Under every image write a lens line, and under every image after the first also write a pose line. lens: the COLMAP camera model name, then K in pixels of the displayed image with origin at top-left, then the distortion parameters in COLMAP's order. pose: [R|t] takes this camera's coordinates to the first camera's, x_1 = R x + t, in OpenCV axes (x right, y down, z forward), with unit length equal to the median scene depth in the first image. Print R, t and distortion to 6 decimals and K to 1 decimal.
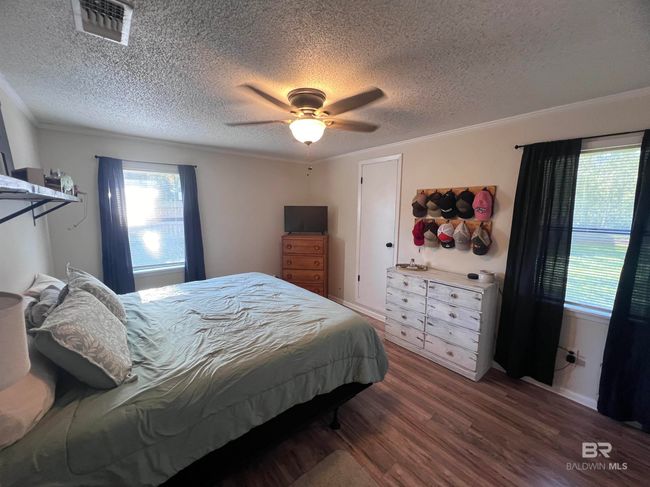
lens RADIAL K [[259.8, 0, 324.0], [0, 259.8, 244.1], [0, 0, 1]] dist [-0.001502, 0.000033]
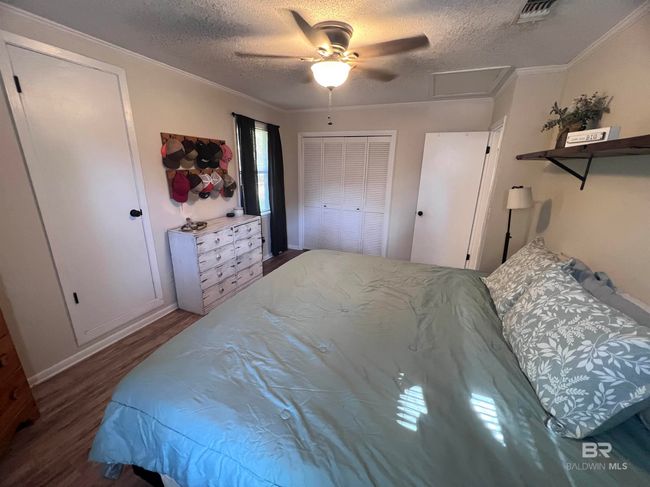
lens RADIAL K [[259.8, 0, 322.9], [0, 259.8, 238.7], [0, 0, 1]] dist [-0.001502, 0.000033]
pose [[-0.453333, -0.259435, 0.852750, -0.704474], [0.102743, 0.935118, 0.339114, -0.144006], [-0.885400, 0.241346, -0.397265, 1.083318]]
